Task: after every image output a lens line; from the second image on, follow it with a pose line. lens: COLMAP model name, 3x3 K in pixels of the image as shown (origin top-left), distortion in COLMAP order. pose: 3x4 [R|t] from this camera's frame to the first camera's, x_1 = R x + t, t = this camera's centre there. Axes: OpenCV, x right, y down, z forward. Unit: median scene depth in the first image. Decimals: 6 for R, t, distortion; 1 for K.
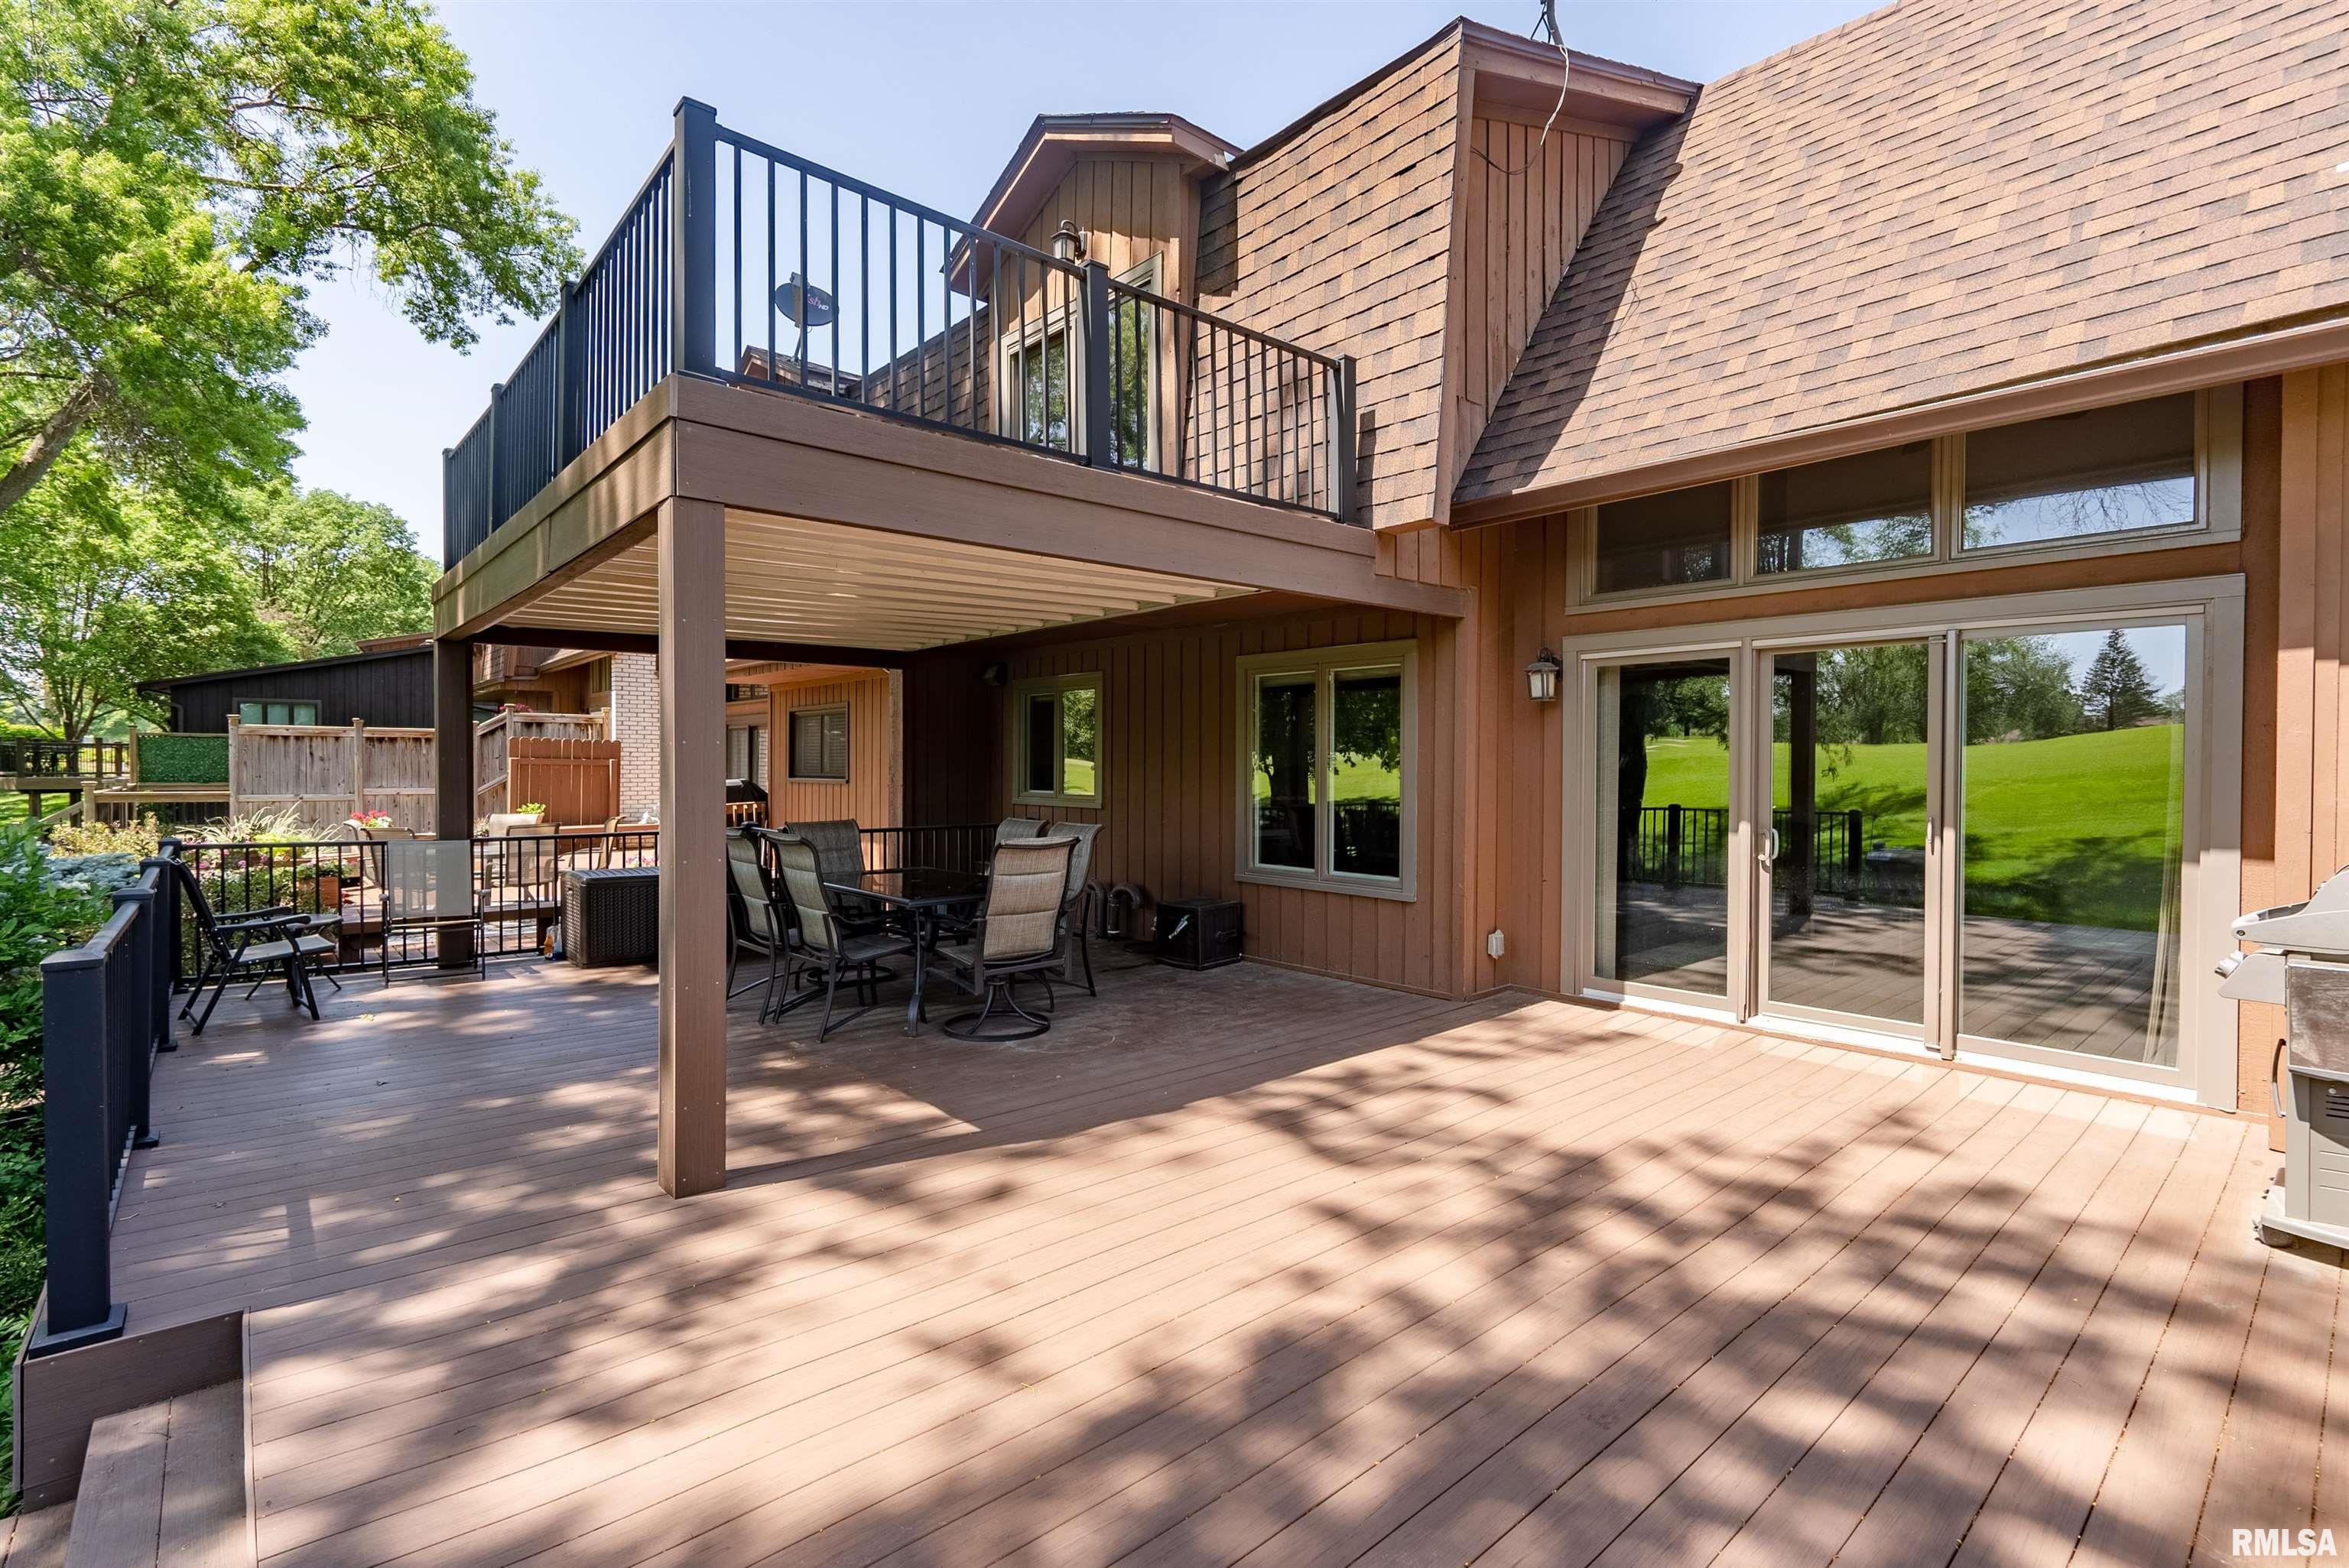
lens RADIAL K [[1075.2, 0, 1174.5], [0, 1075.2, 784.0], [0, 0, 1]] dist [0.003083, 0.000455]
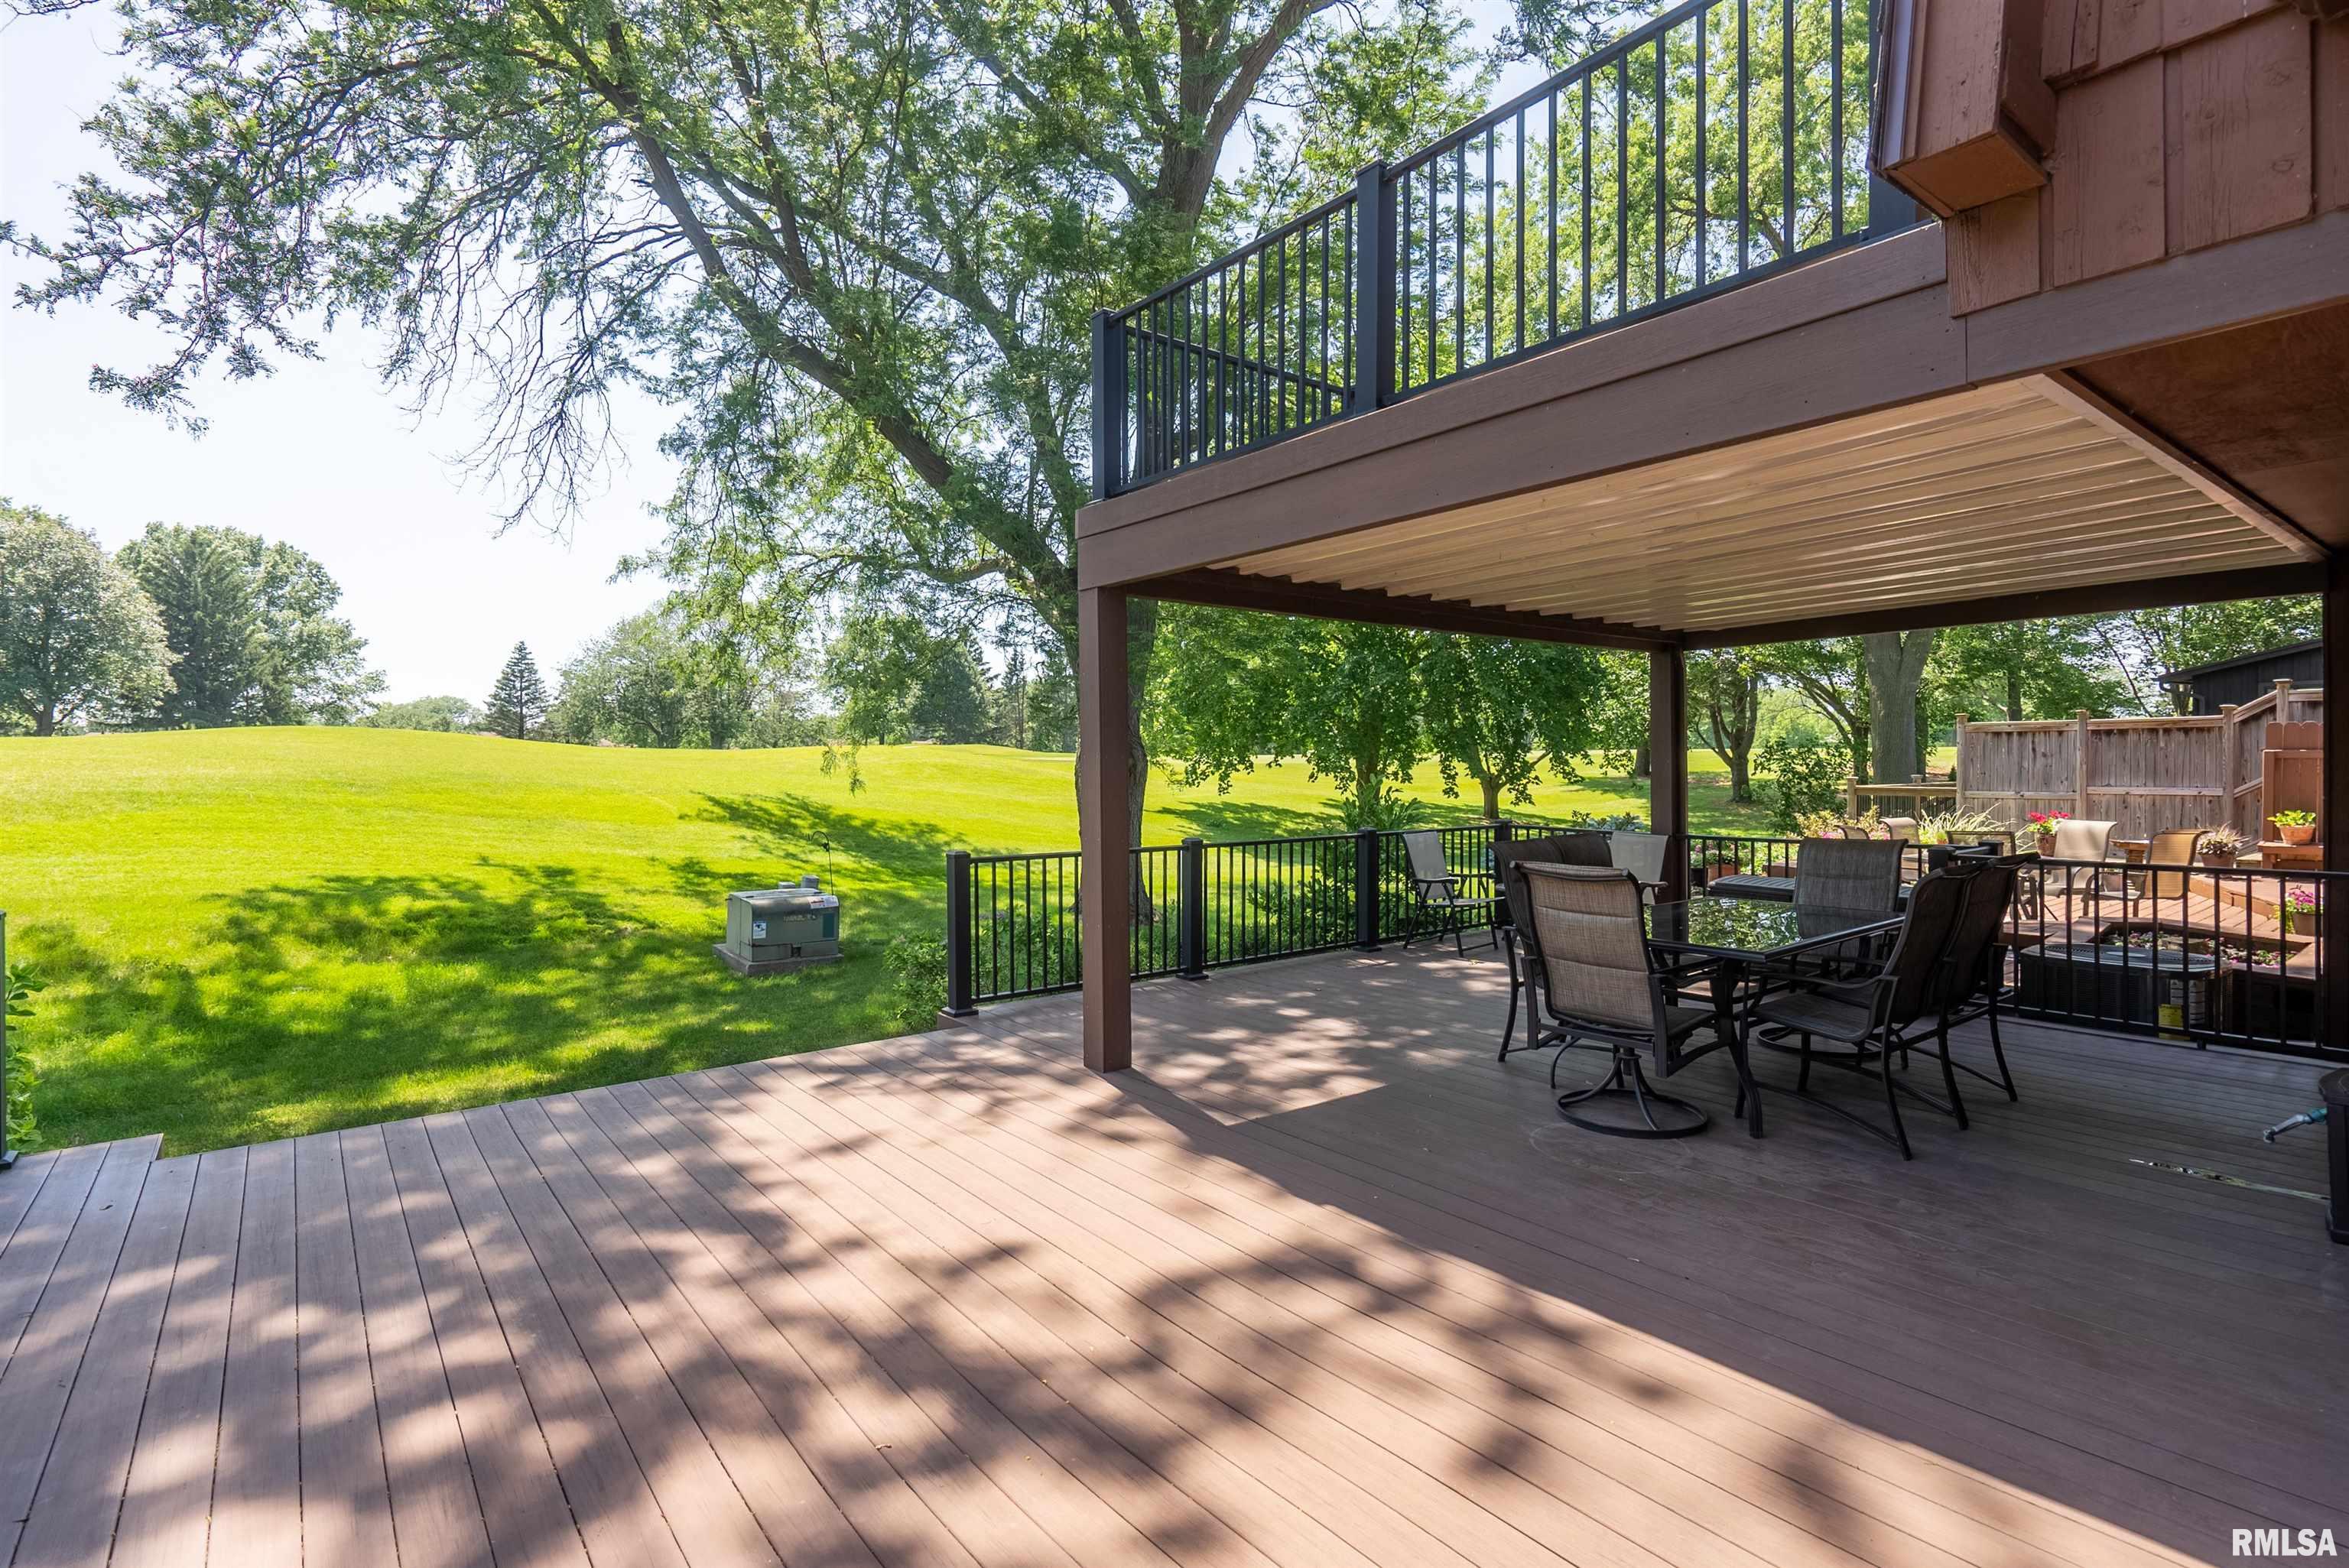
lens RADIAL K [[1106.5, 0, 1102.1], [0, 1106.5, 775.0], [0, 0, 1]] dist [0.001038, 0.000079]
pose [[-0.086052, 0.010204, -0.996238, 0.611251], [-0.010744, 0.999880, 0.011169, -0.019051], [0.996233, 0.011665, -0.085932, 0.654371]]
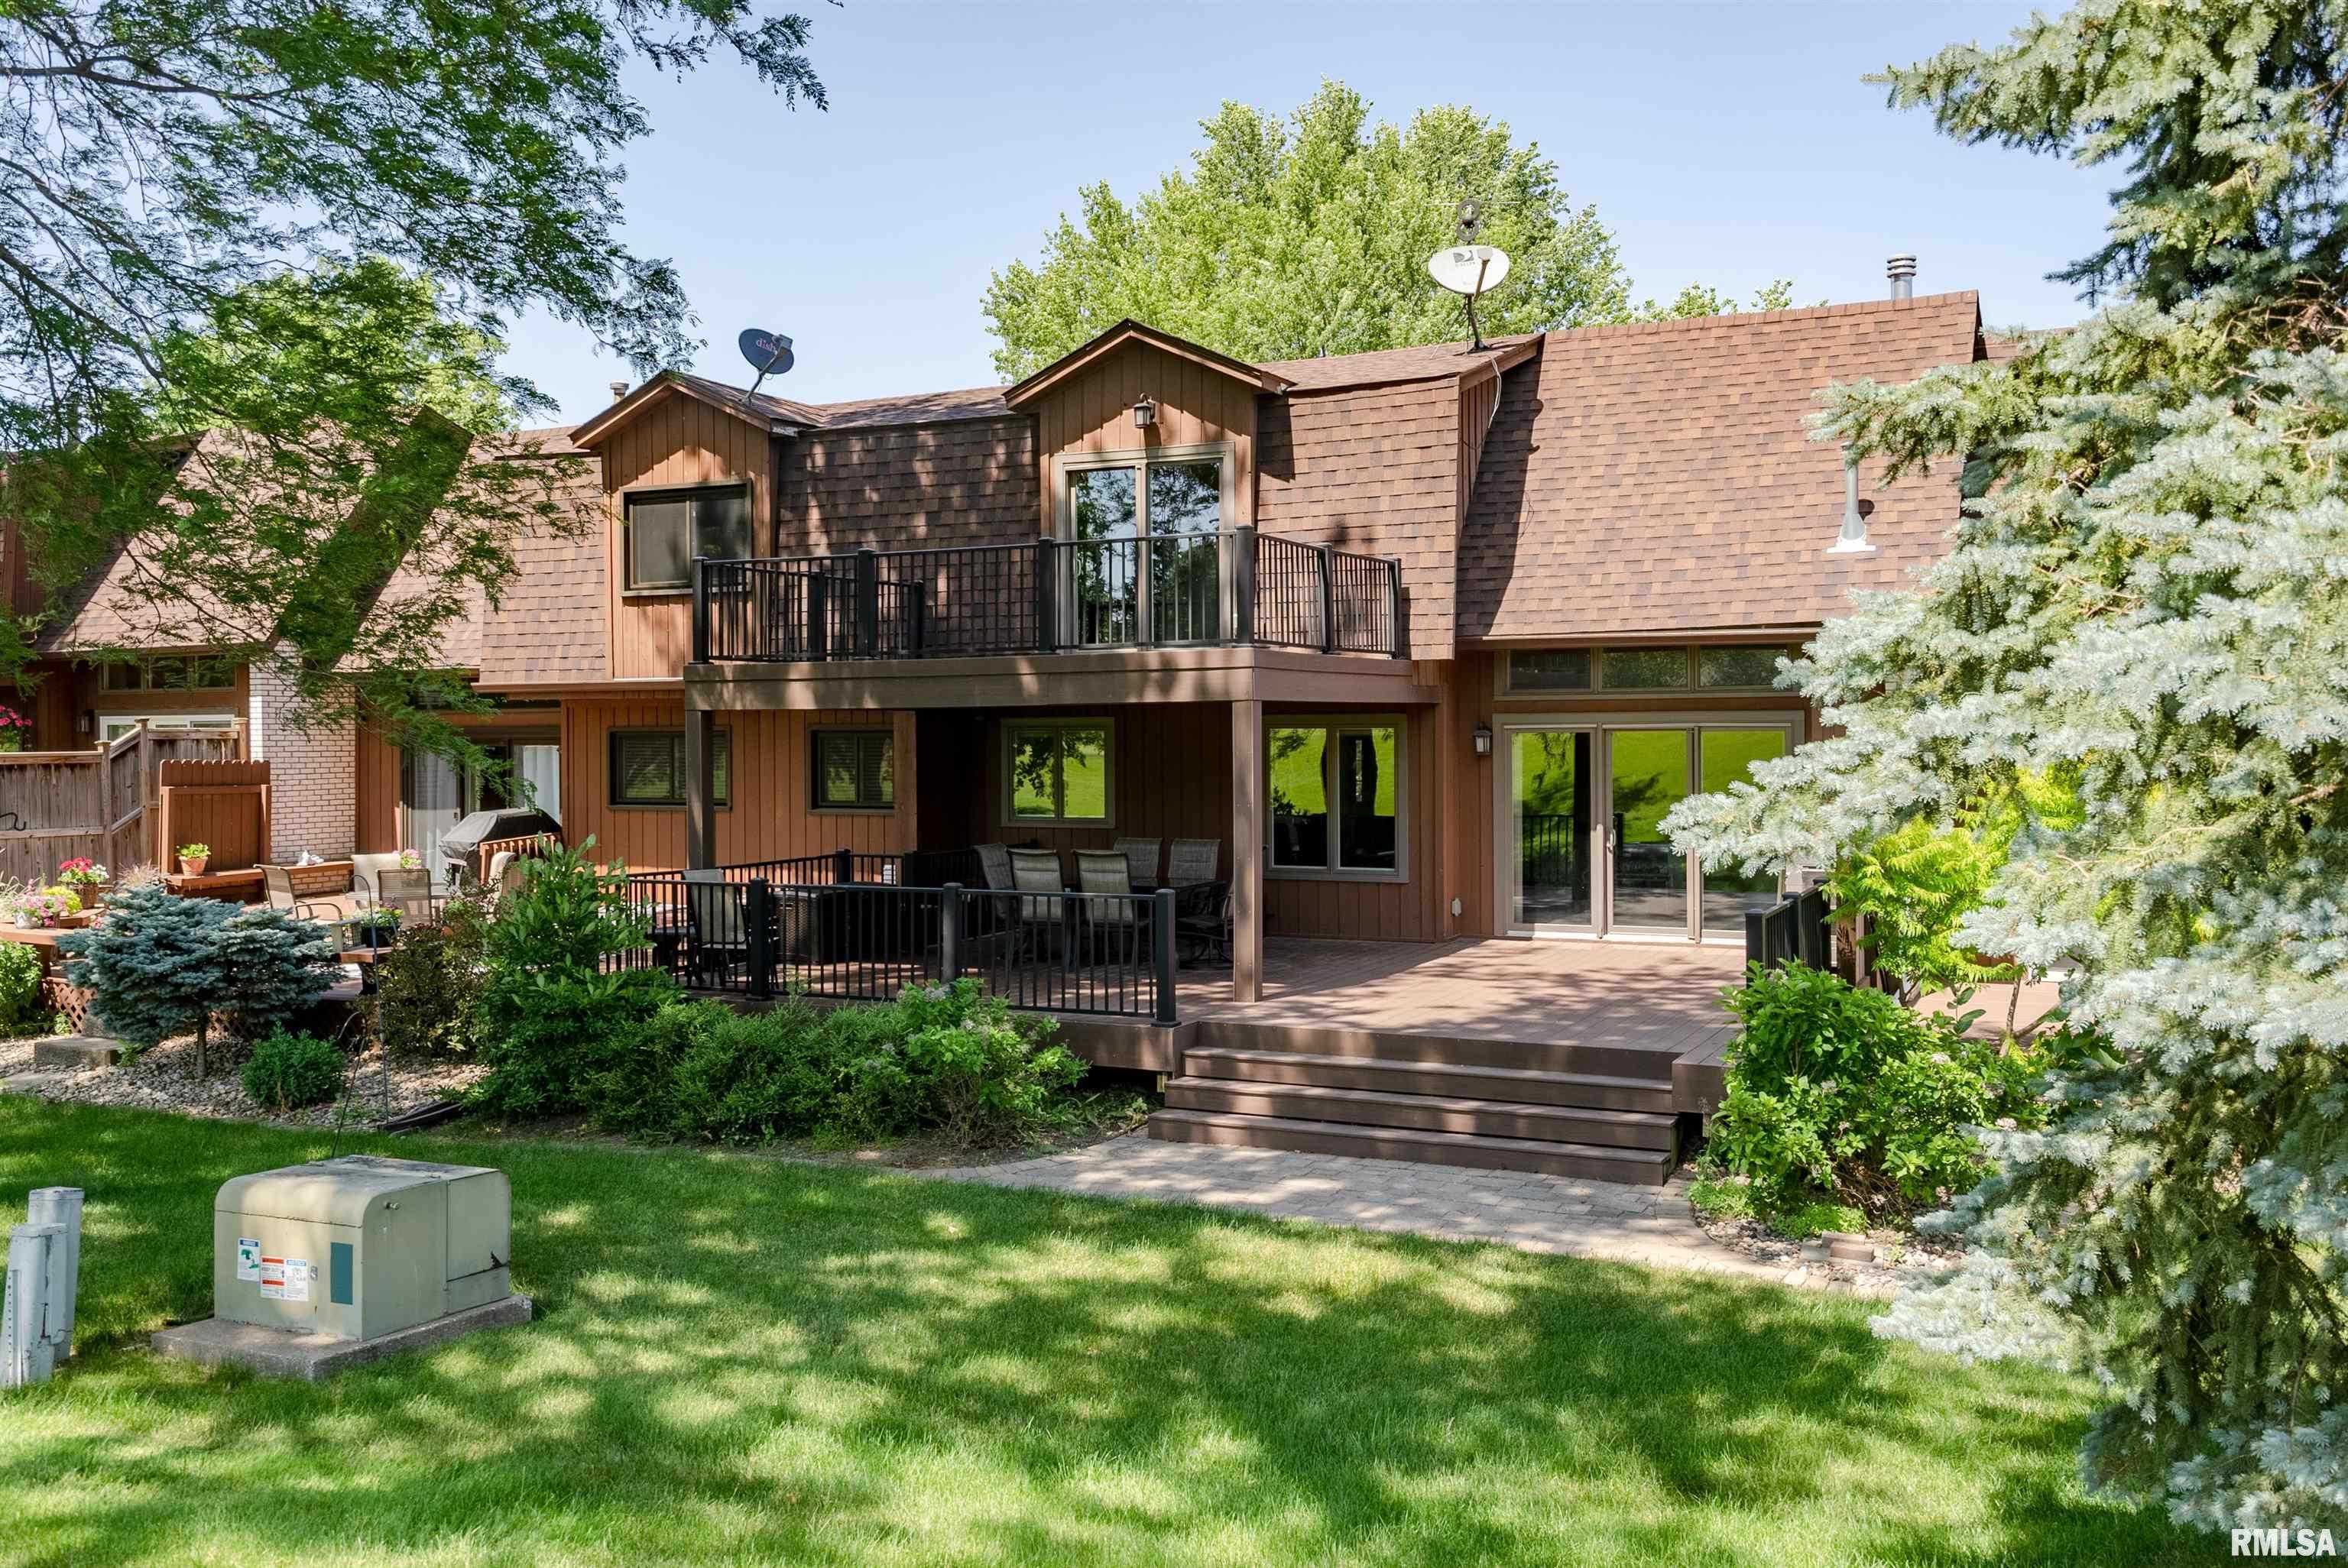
lens RADIAL K [[1961.8, 0, 1174.5], [0, 1961.8, 781.5], [0, 0, 1]] dist [-0.003566, -0.000936]
pose [[0.924183, -0.018775, 0.381489, -1.364787], [0.017433, 0.999824, 0.006974, -0.073292], [-0.381552, 0.000205, 0.924347, -1.741013]]
